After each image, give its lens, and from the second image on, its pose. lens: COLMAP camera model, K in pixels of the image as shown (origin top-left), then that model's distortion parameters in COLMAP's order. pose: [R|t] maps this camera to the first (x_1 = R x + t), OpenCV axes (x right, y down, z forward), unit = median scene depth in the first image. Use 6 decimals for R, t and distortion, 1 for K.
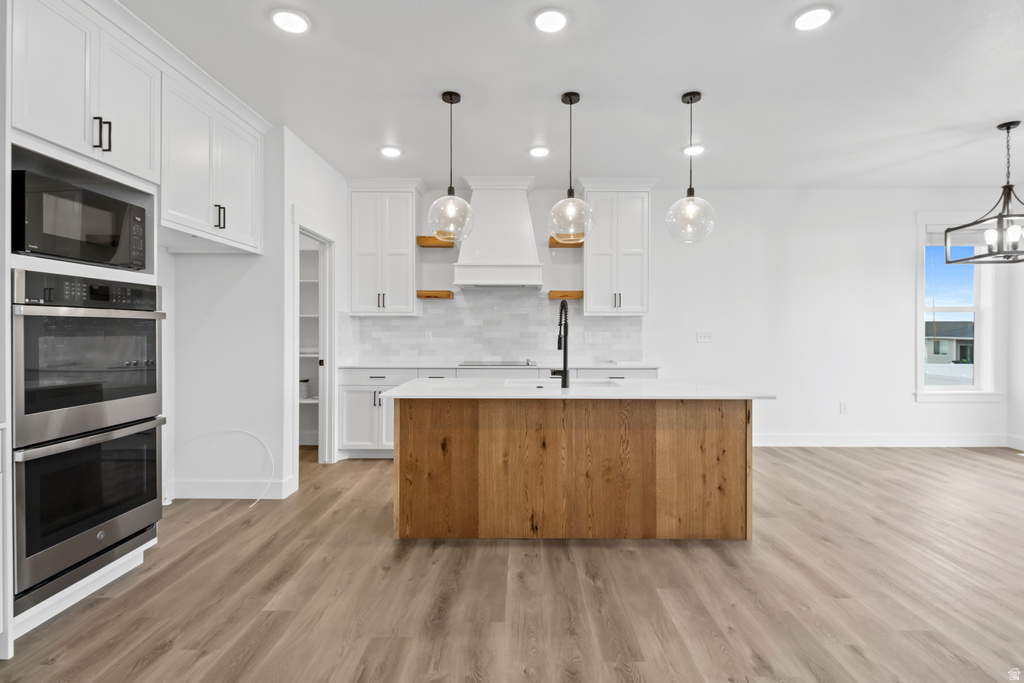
lens RADIAL K [[477.7, 0, 526.5], [0, 477.7, 331.8], [0, 0, 1]] dist [0.001913, -0.000018]
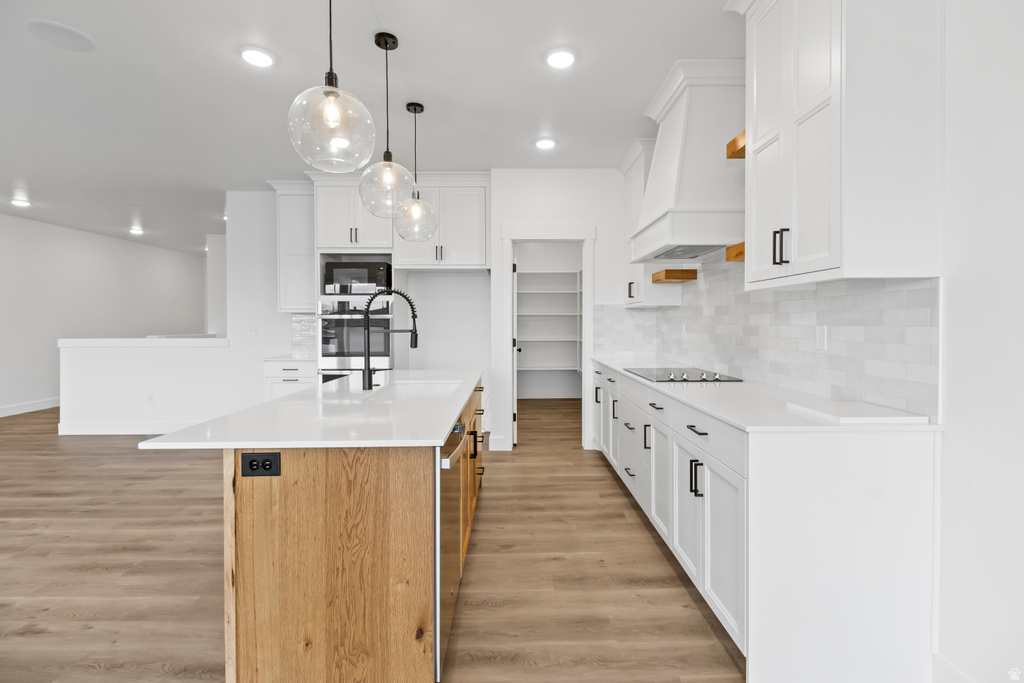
lens RADIAL K [[474.0, 0, 512.4], [0, 474.0, 329.3], [0, 0, 1]] dist [0.022208, -0.010253]
pose [[0.006798, 0.010943, -0.999917, 0.954479], [0.000022, 0.999940, 0.010943, -0.002472], [0.999977, -0.000096, 0.006798, 1.259834]]
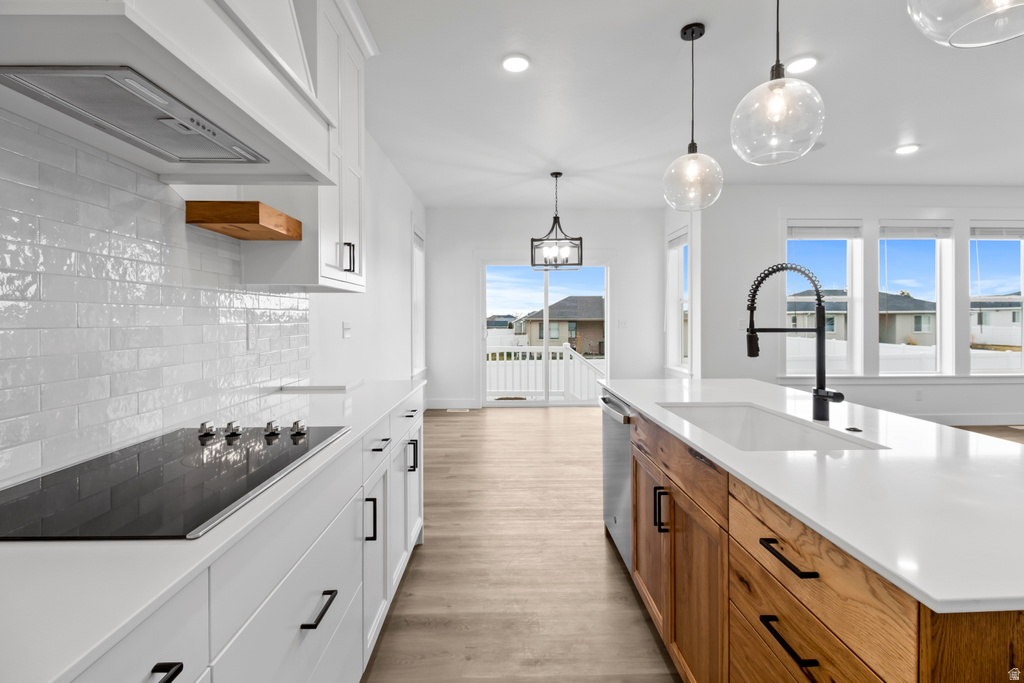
lens RADIAL K [[474.0, 0, 512.4], [0, 474.0, 329.3], [0, 0, 1]] dist [0.022208, -0.010253]
pose [[-0.024492, -0.023510, 0.999424, -0.483107], [0.007510, 0.999691, 0.023700, -0.007090], [-0.999672, 0.008086, -0.024308, 1.381112]]
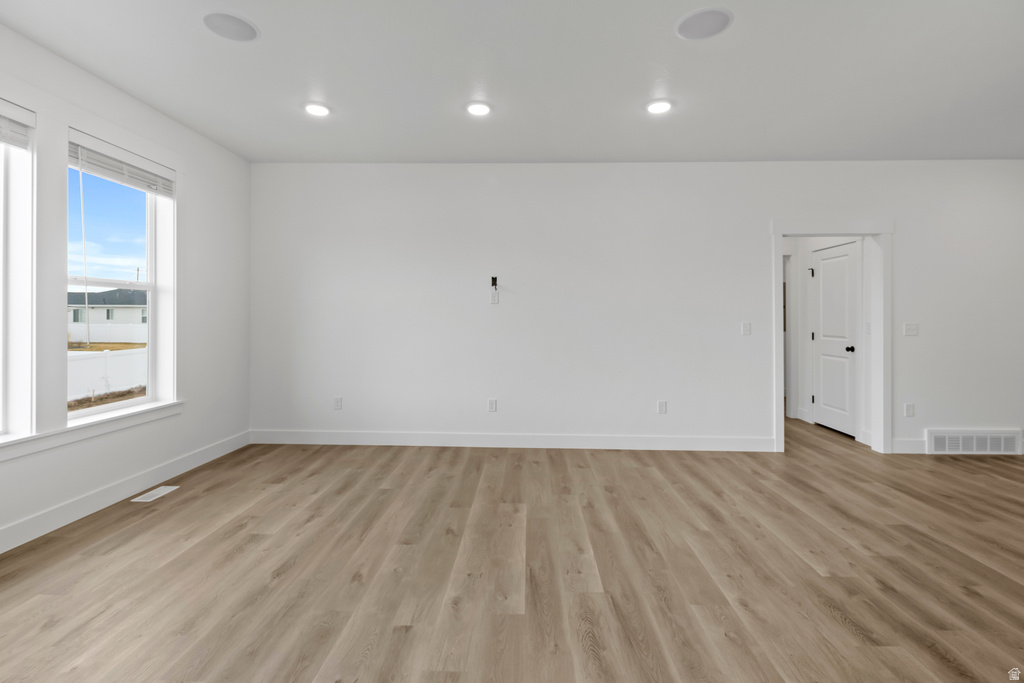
lens RADIAL K [[481.7, 0, 510.5], [0, 481.7, 311.1], [0, 0, 1]] dist [0.003250, -0.007365]
pose [[-0.999272, -0.005245, 0.037783, 0.392784], [-0.005452, 0.999971, -0.005368, -0.007702], [-0.037754, -0.005570, -0.999272, 0.509610]]
